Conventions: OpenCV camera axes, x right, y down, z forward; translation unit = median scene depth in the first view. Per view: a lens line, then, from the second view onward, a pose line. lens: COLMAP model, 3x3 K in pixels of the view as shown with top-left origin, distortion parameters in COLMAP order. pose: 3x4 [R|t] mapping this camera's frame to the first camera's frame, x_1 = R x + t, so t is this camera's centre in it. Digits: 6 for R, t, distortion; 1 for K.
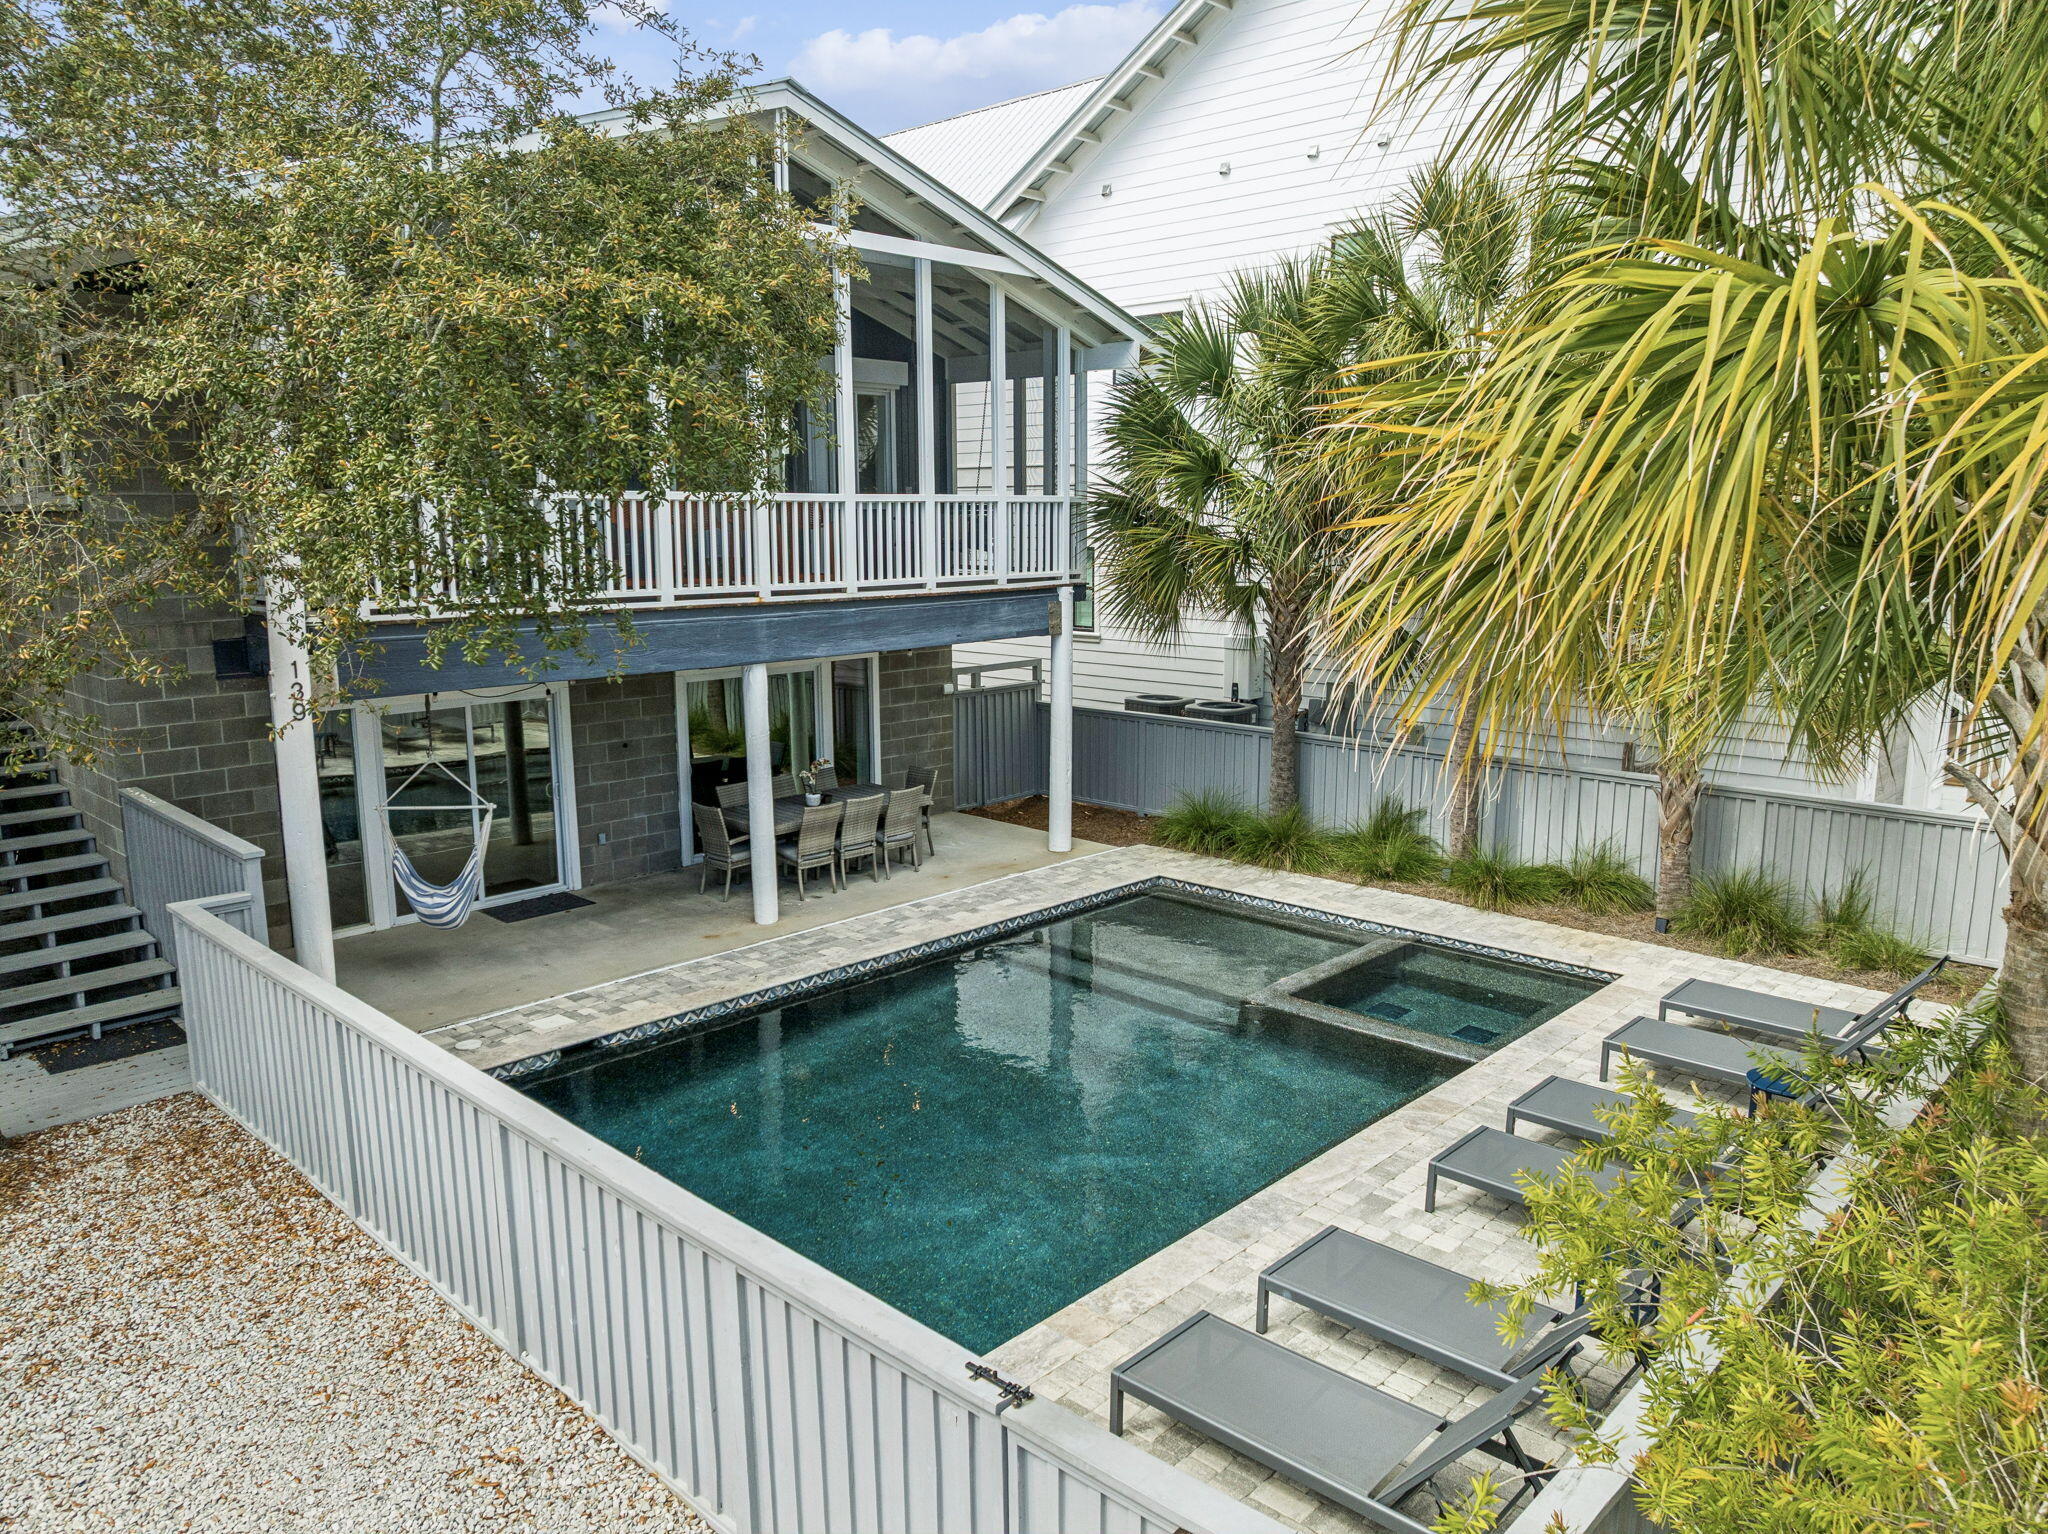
lens RADIAL K [[1421.9, 0, 1024.0], [0, 1421.9, 767.0], [0, 0, 1]] dist [-0.026636, -0.005538]
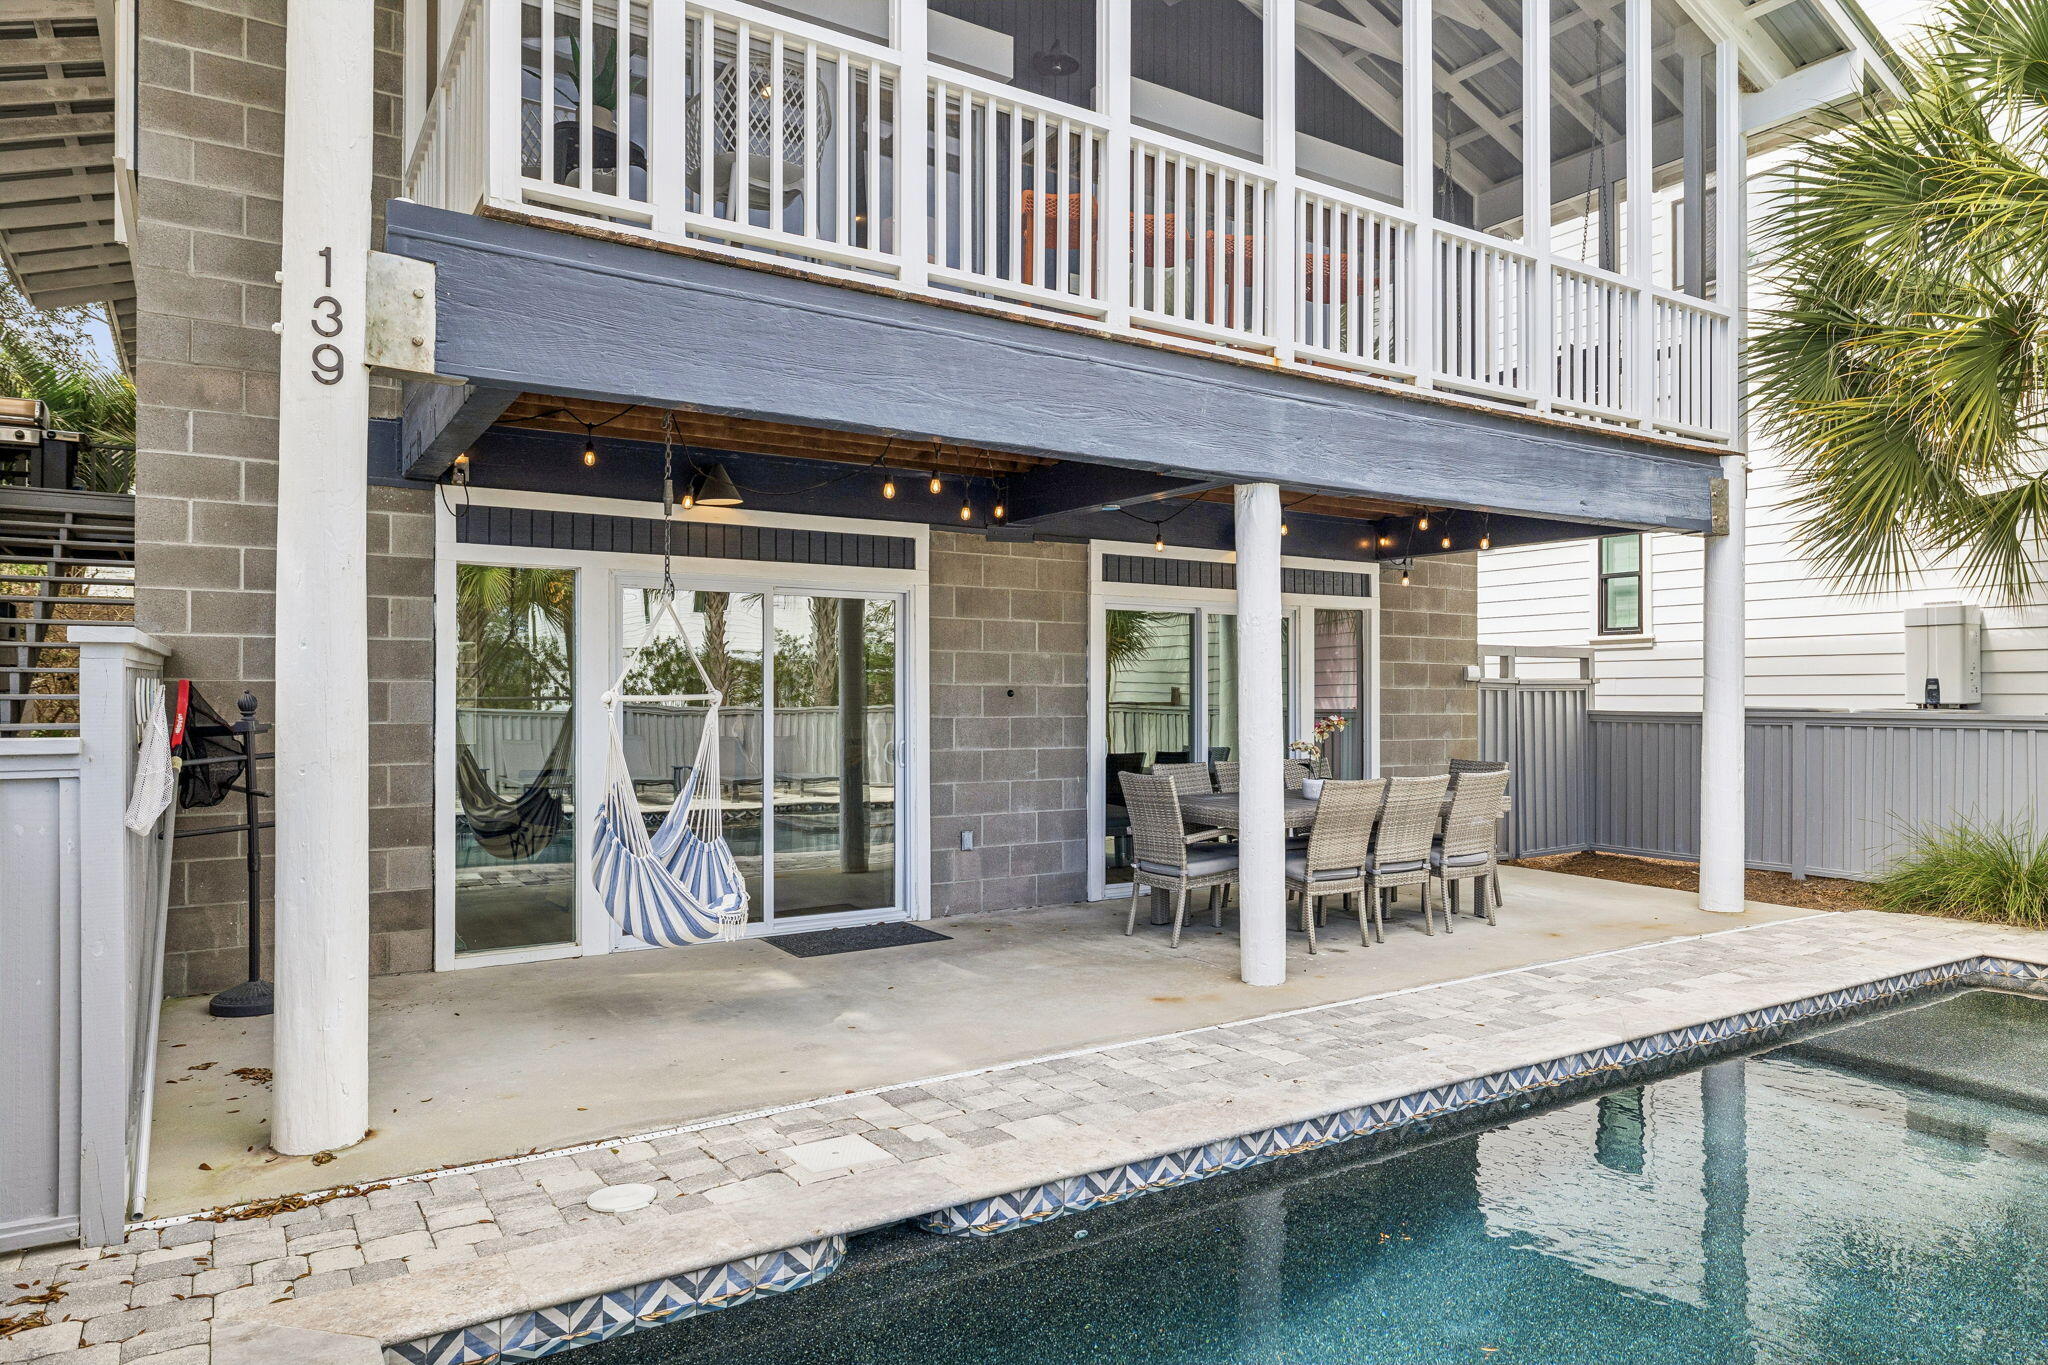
lens RADIAL K [[1264.2, 0, 1022.8], [0, 1264.2, 692.5], [0, 0, 1]] dist [0.001988, 0.000385]
pose [[0.970681, 0.001982, -0.240363, -0.148706], [-0.044501, 0.984162, -0.171596, 0.084025], [0.236216, 0.177261, 0.955395, 0.491423]]
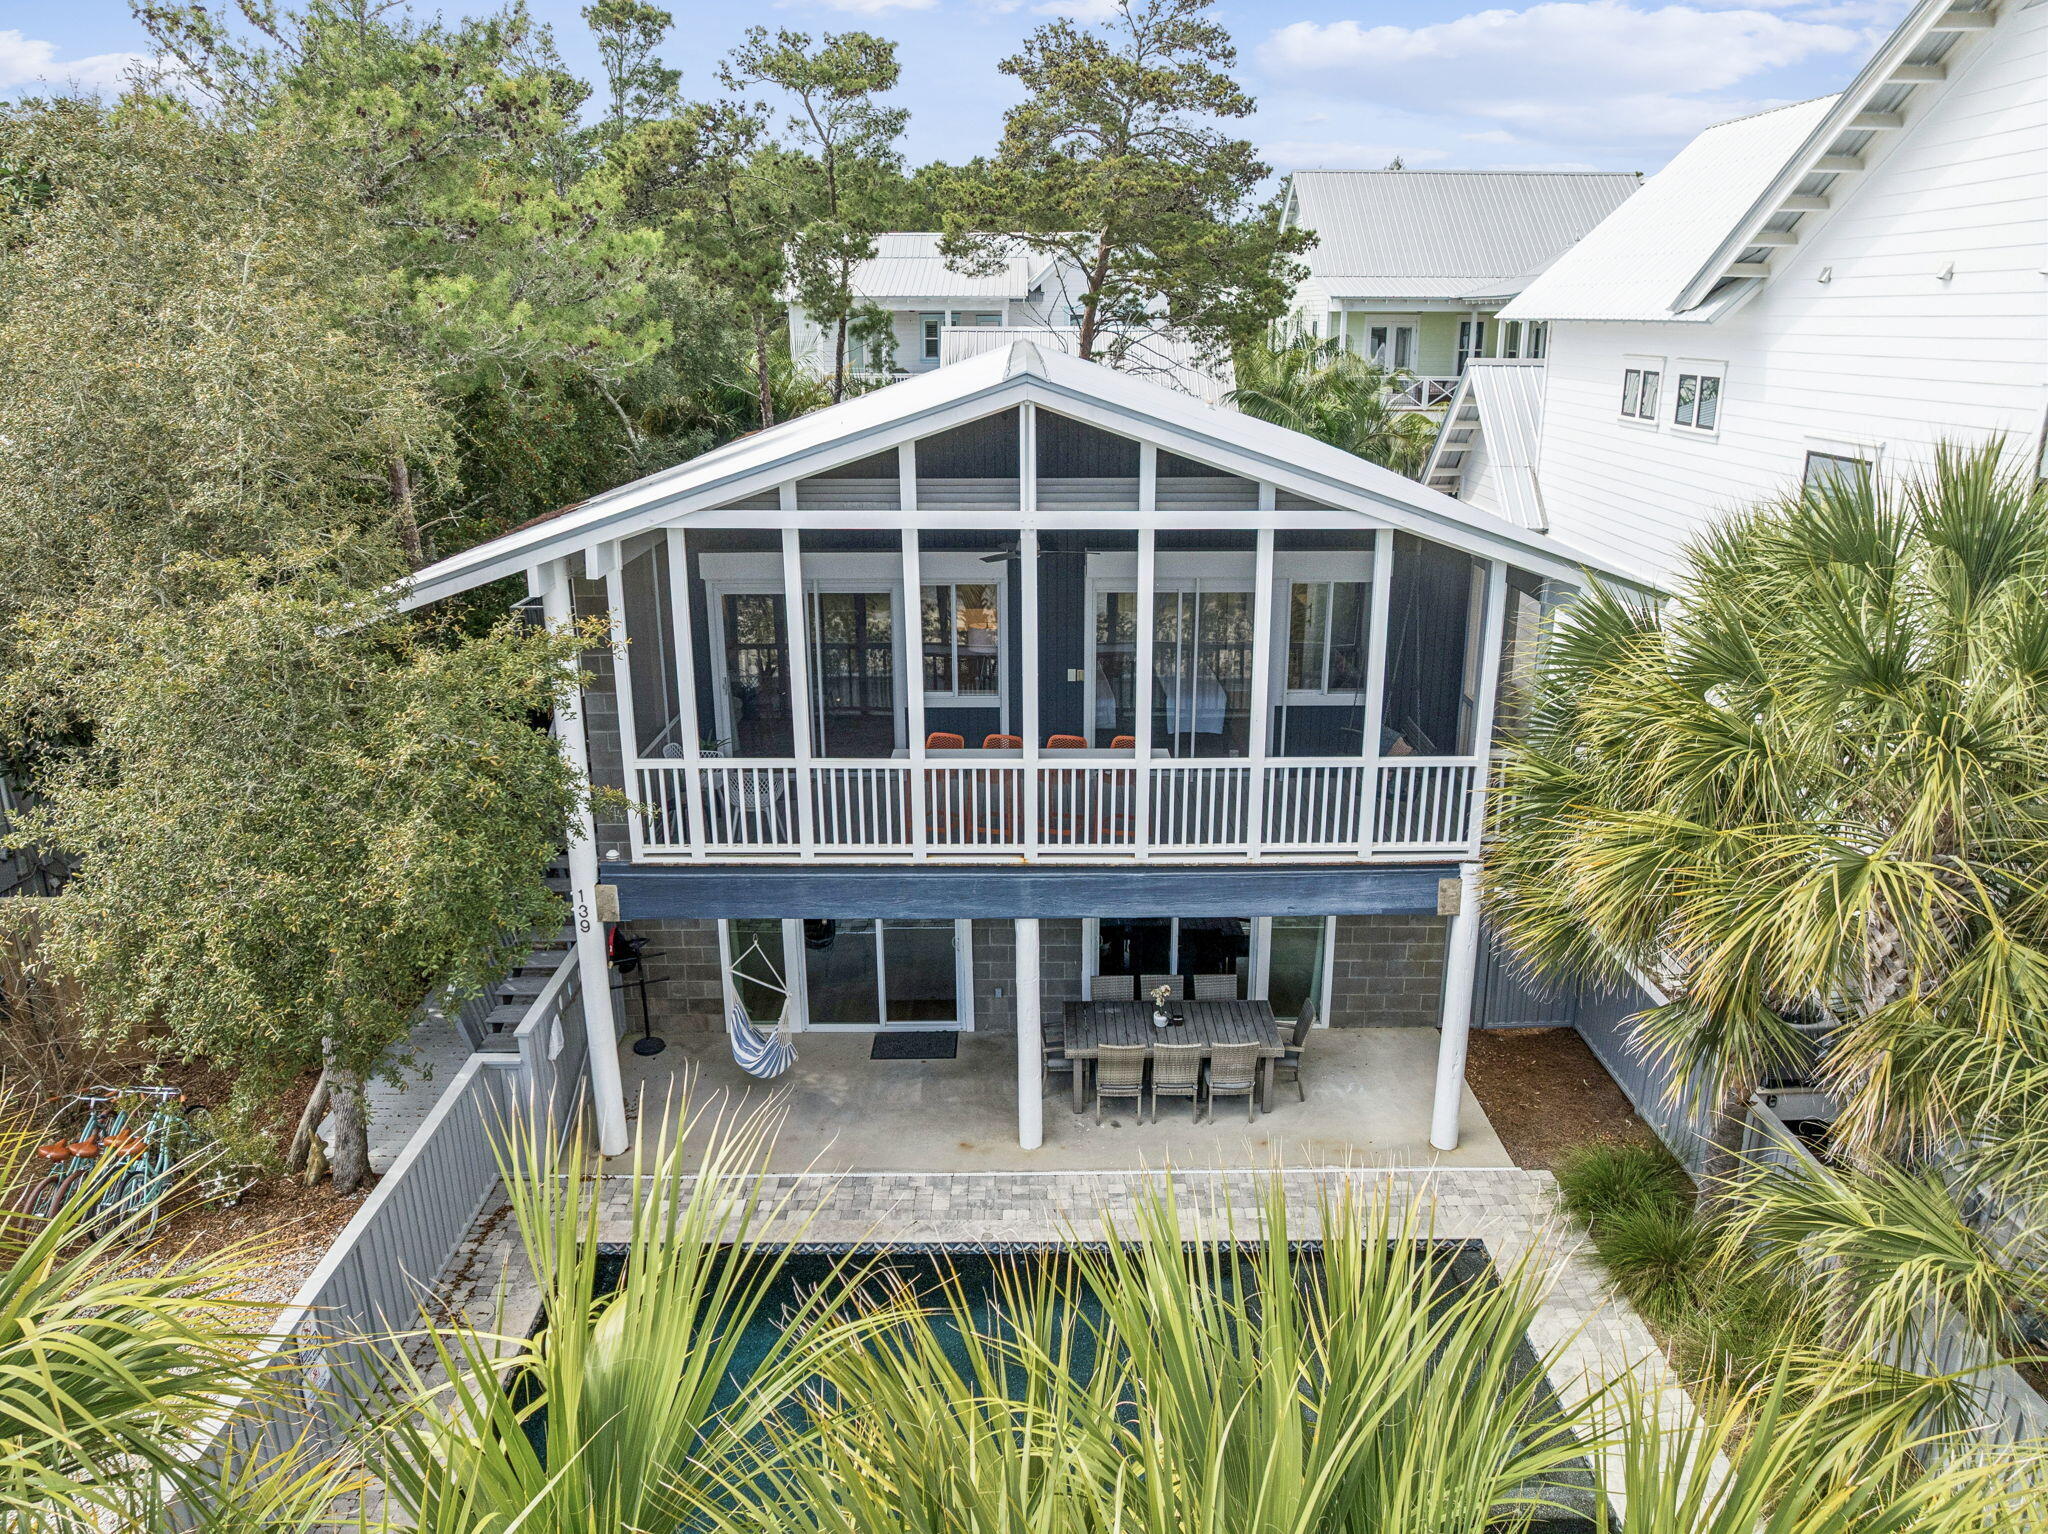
lens RADIAL K [[1421.9, 0, 1024.0], [0, 1421.9, 767.0], [0, 0, 1]] dist [-0.026636, -0.005538]
pose [[0.693528, 0.218627, -0.686455, 0.448447], [-0.125609, 0.974942, 0.183604, -0.335099], [0.709395, -0.041109, 0.703611, 0.263680]]
